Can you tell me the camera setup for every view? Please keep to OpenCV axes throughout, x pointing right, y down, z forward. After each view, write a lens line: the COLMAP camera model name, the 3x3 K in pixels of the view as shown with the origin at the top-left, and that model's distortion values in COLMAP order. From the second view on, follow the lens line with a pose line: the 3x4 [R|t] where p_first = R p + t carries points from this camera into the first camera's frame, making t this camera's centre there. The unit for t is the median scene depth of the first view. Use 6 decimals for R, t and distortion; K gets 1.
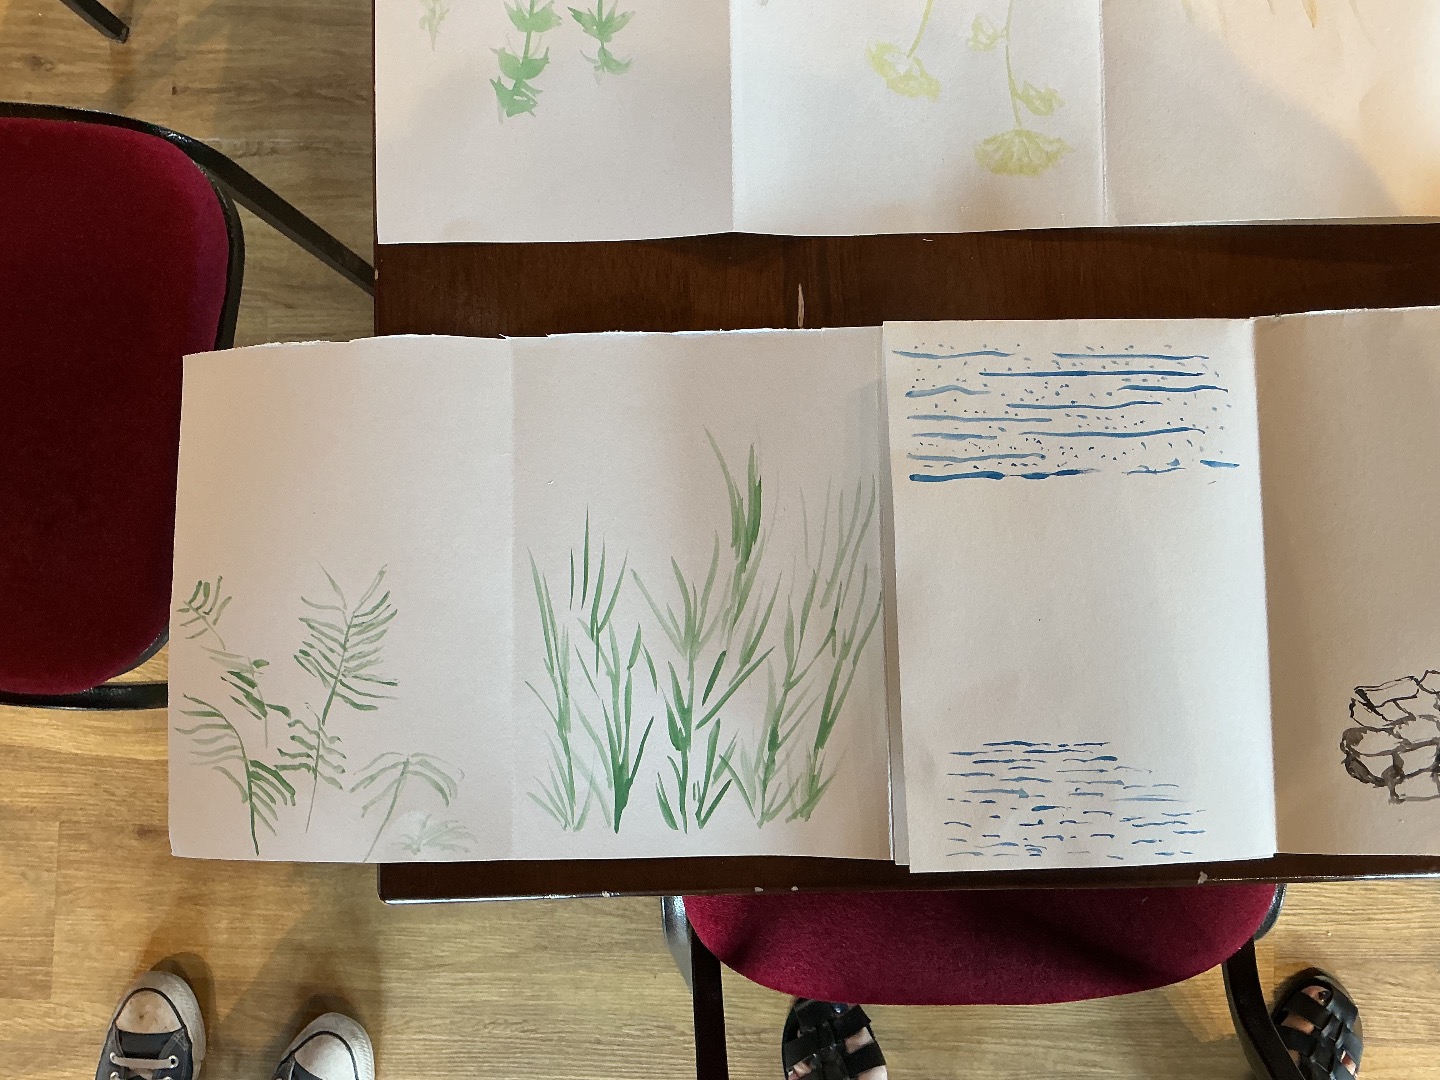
lens RADIAL K [[1259.7, 0, 723.6], [0, 1259.7, 544.1], [0, 0, 1]] dist [0.051332, -0.097923]
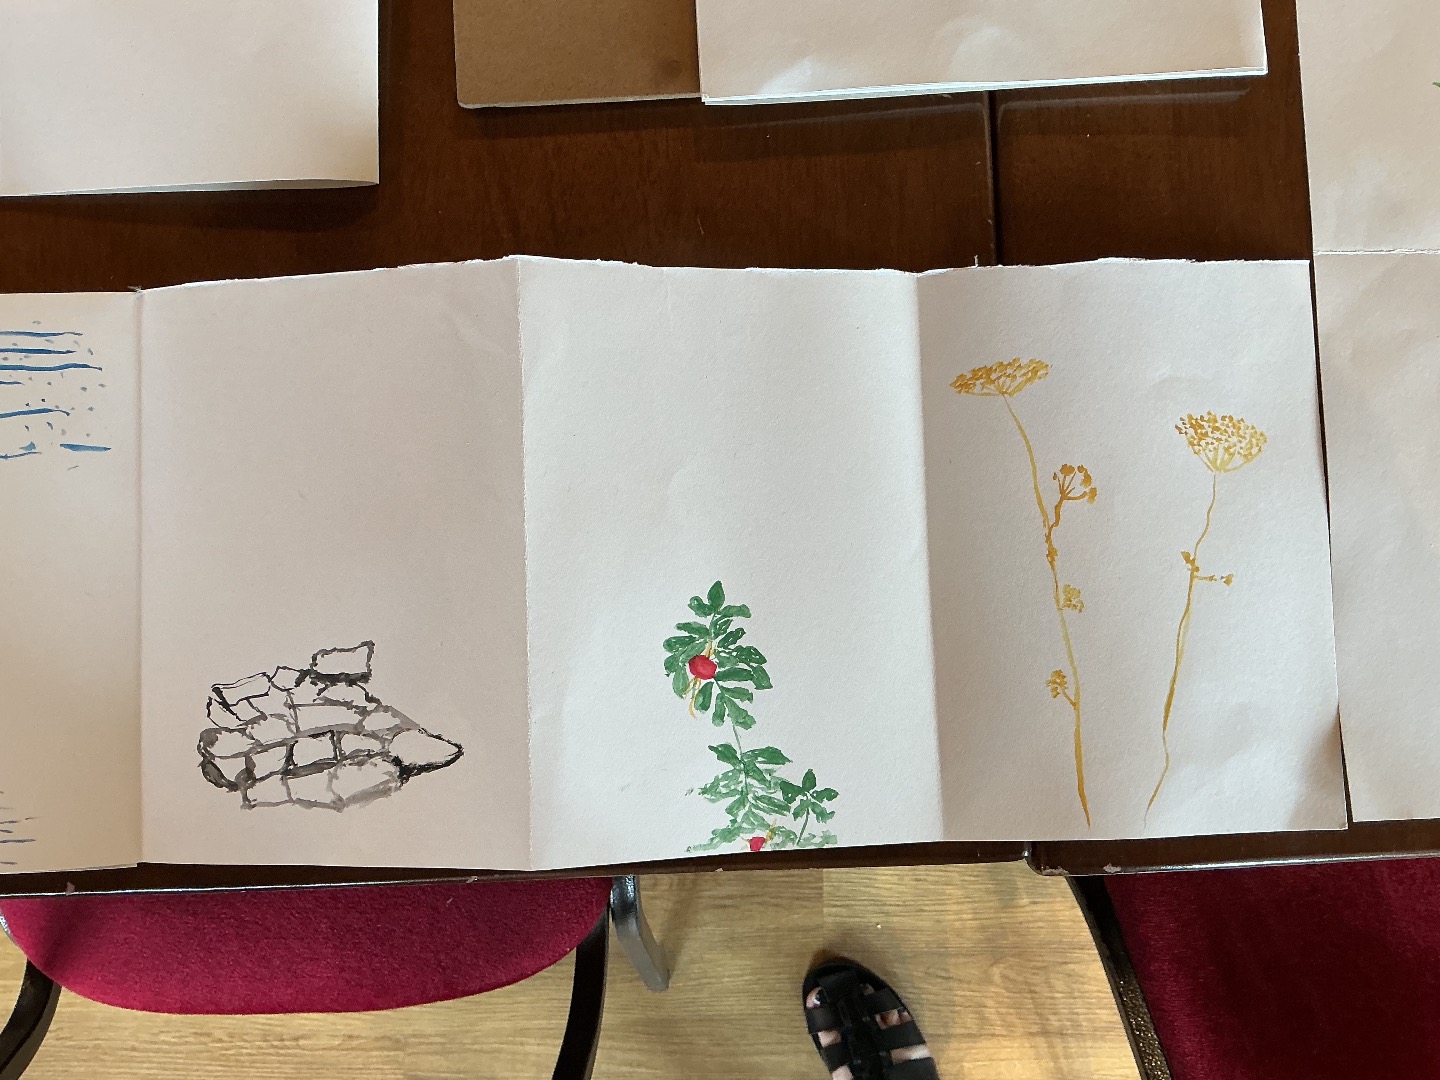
lens RADIAL K [[1259.7, 0, 731.0], [0, 1259.7, 532.4], [0, 0, 1]] dist [0.051332, -0.097923]
pose [[0.999889, -0.013289, 0.006727, 0.862786], [0.013286, 0.999912, 0.000519, 0.004992], [-0.006733, -0.000430, 0.999977, 0.063022]]
